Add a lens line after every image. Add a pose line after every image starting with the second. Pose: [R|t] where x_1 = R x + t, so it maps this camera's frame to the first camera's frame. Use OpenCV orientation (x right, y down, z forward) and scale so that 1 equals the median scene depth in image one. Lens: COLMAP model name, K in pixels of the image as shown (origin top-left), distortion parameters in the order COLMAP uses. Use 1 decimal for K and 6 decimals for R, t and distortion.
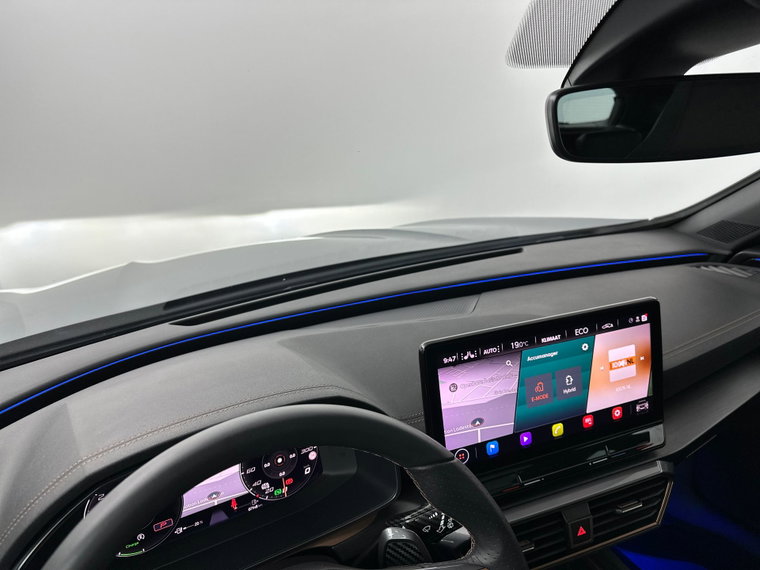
lens RADIAL K [[532.6, 0, 377.8], [0, 532.6, 283.1], [0, 0, 1]] dist [0.110821, -0.178912]
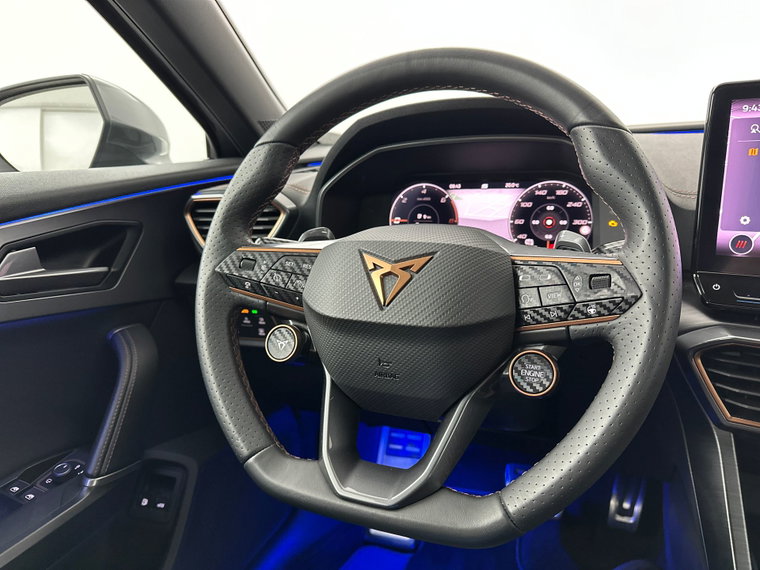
lens RADIAL K [[532.6, 0, 377.8], [0, 532.6, 283.1], [0, 0, 1]] dist [0.110821, -0.178912]
pose [[0.584913, 0.235161, -0.776258, 0.431404], [-0.213582, 0.967927, 0.132291, 0.367251], [0.782470, 0.088416, 0.616379, 0.135840]]
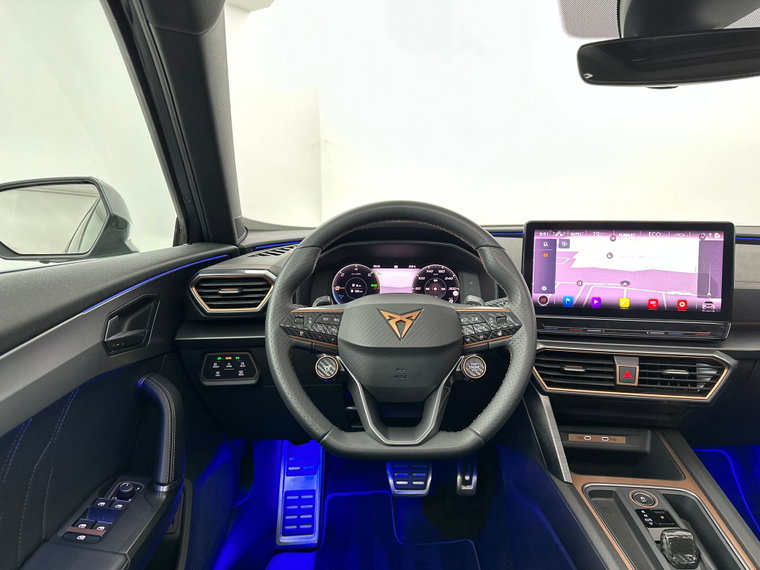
lens RADIAL K [[532.6, 0, 377.8], [0, 532.6, 283.1], [0, 0, 1]] dist [0.110821, -0.178912]
pose [[0.860534, 0.140834, -0.489538, 0.464593], [-0.192974, 0.979522, -0.057422, 0.432489], [0.471426, 0.143881, 0.870089, -0.519537]]
